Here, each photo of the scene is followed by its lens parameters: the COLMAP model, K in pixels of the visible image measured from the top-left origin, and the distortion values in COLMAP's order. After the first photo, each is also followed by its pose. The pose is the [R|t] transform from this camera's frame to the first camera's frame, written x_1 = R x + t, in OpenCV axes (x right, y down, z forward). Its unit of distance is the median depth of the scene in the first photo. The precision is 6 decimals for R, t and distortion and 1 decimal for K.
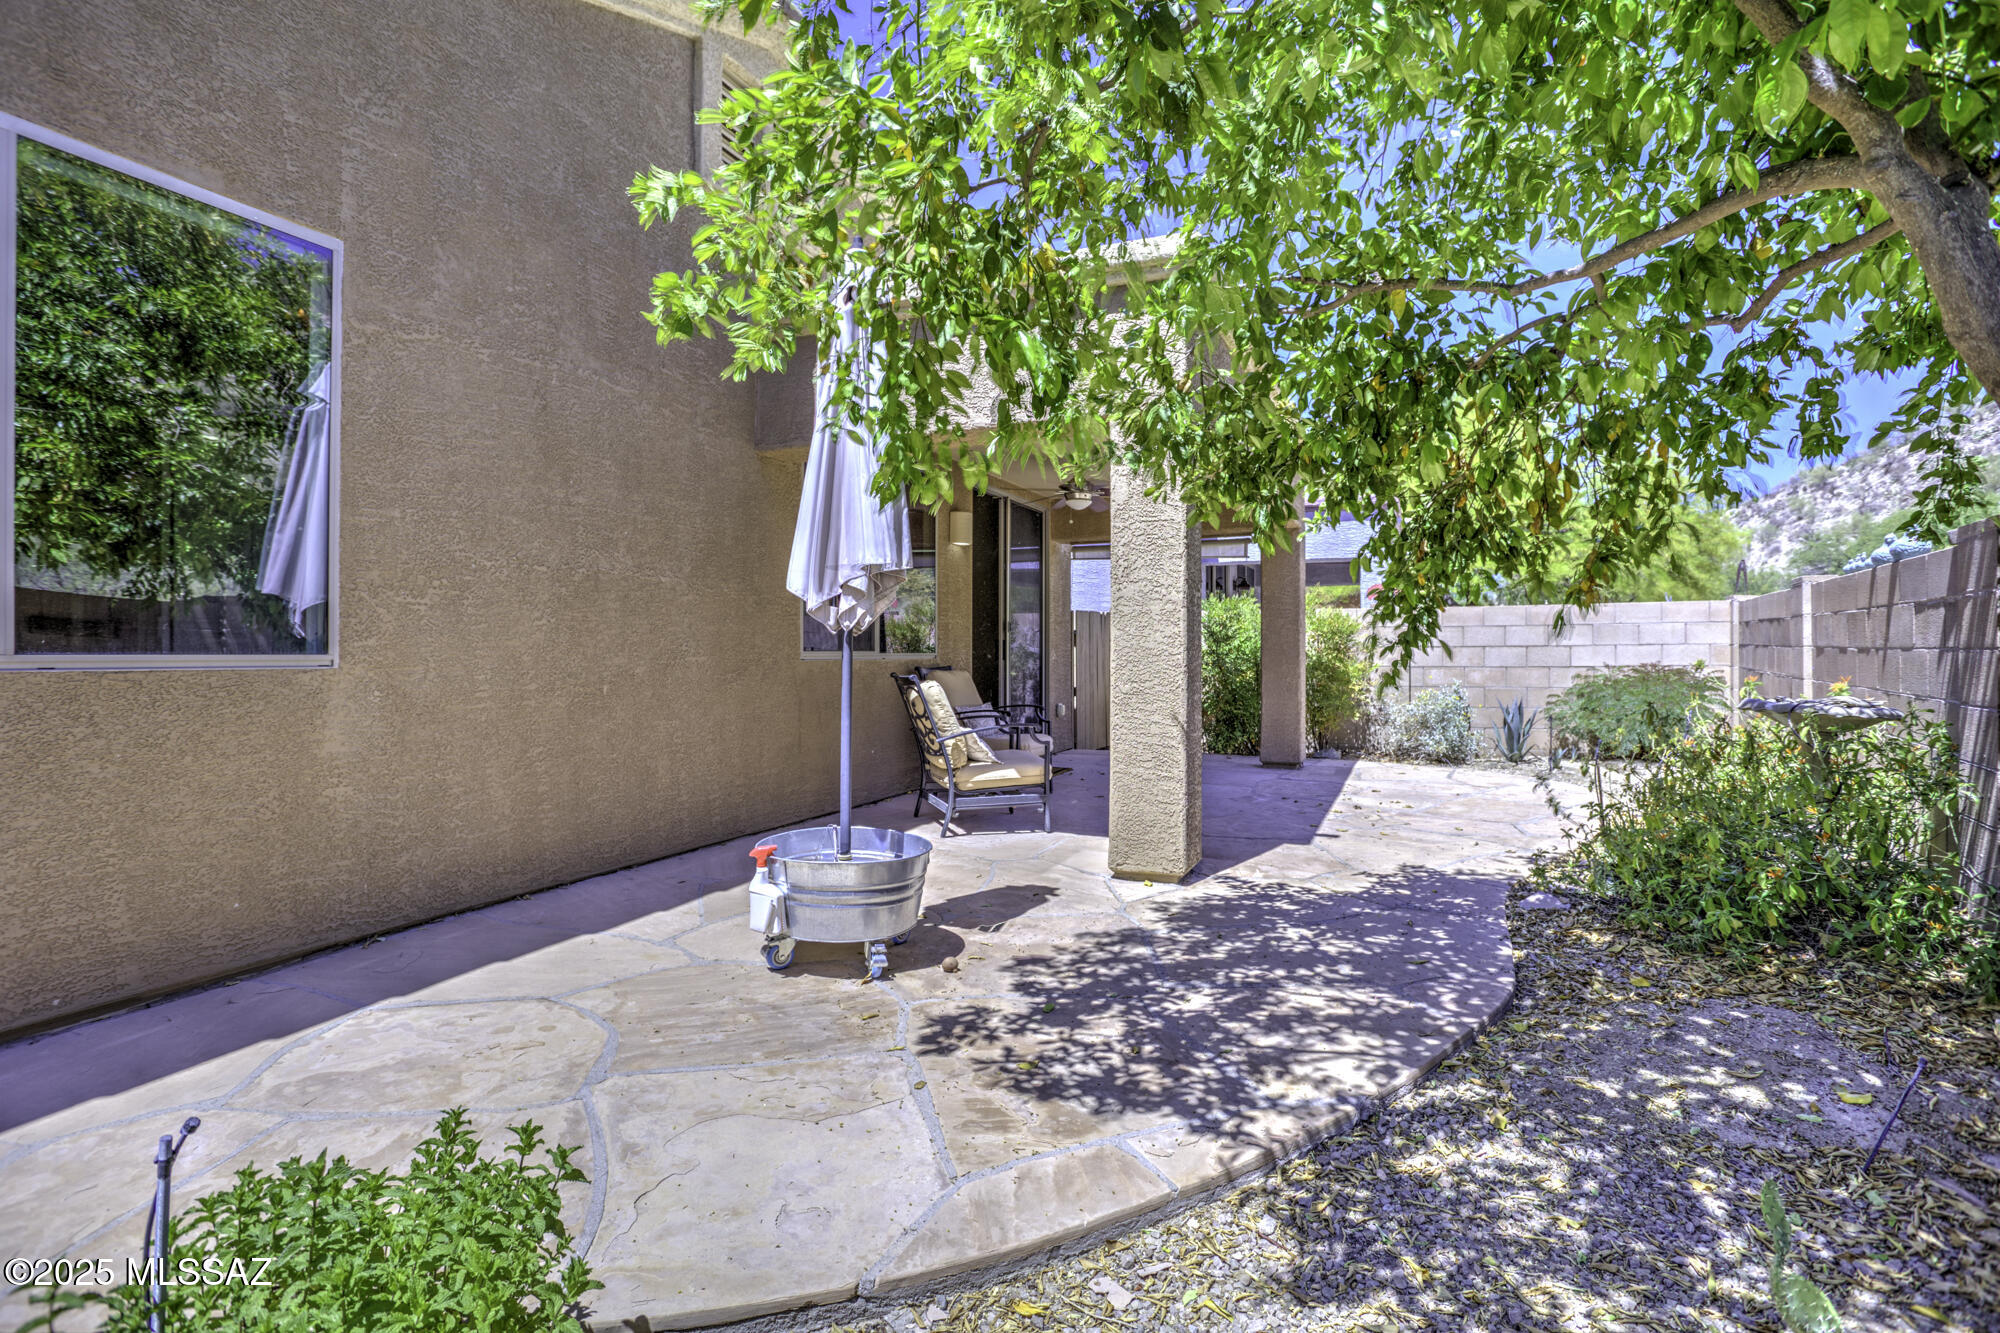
lens RADIAL K [[976.4, 0, 991.9], [0, 976.4, 633.5], [0, 0, 1]] dist [-0.063631, 0.025498]
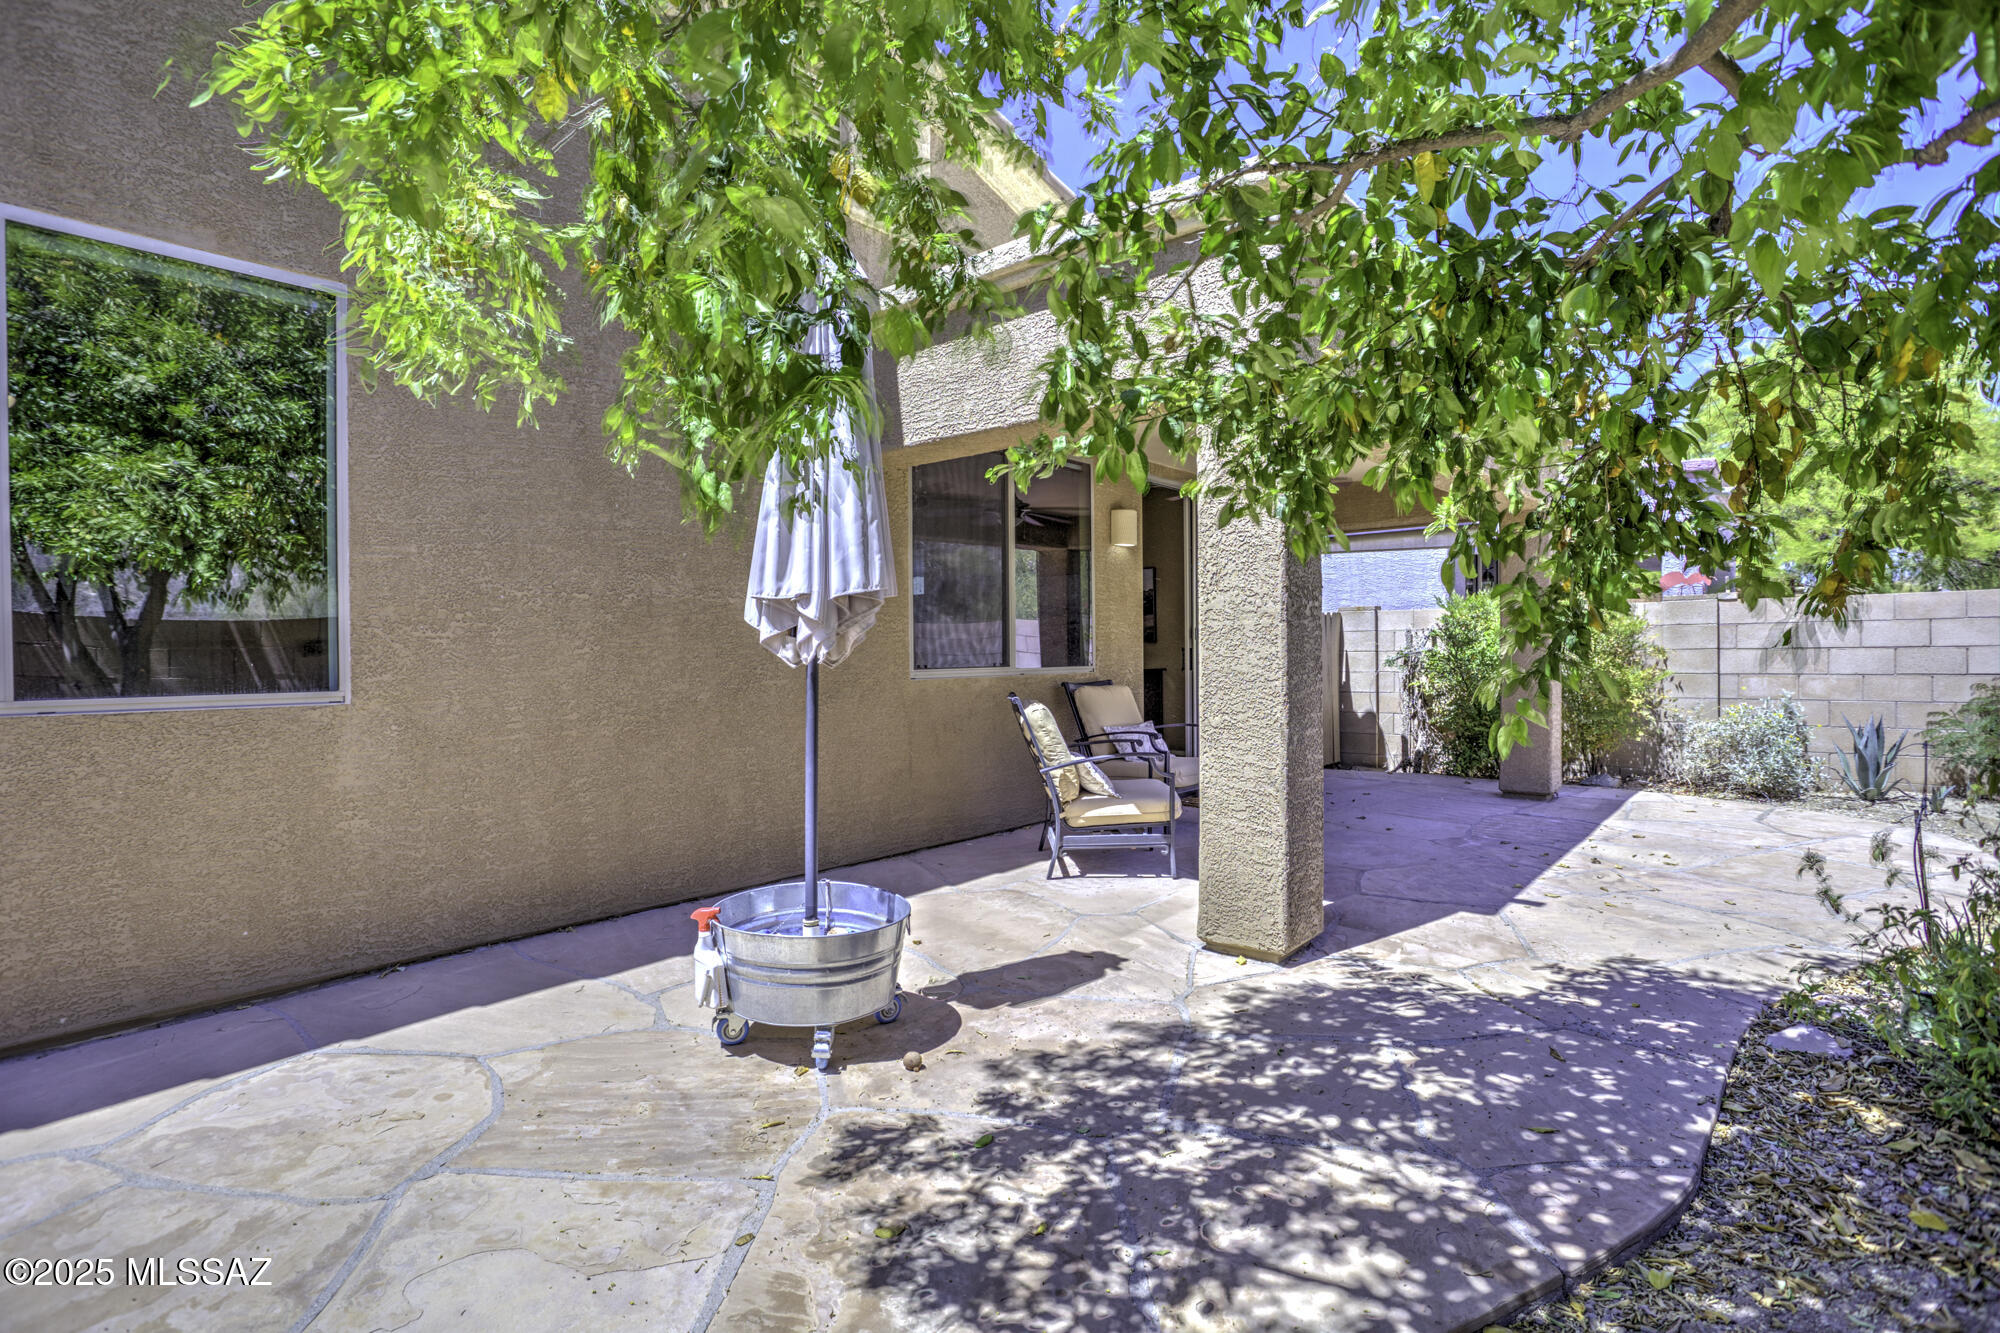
lens RADIAL K [[976.4, 0, 982.4], [0, 976.4, 648.5], [0, 0, 1]] dist [-0.063631, 0.025498]
pose [[0.954700, -0.011000, -0.297365, 0.255967], [0.016351, 0.999746, 0.015512, -0.026889], [0.297119, -0.019671, 0.954638, 0.215013]]
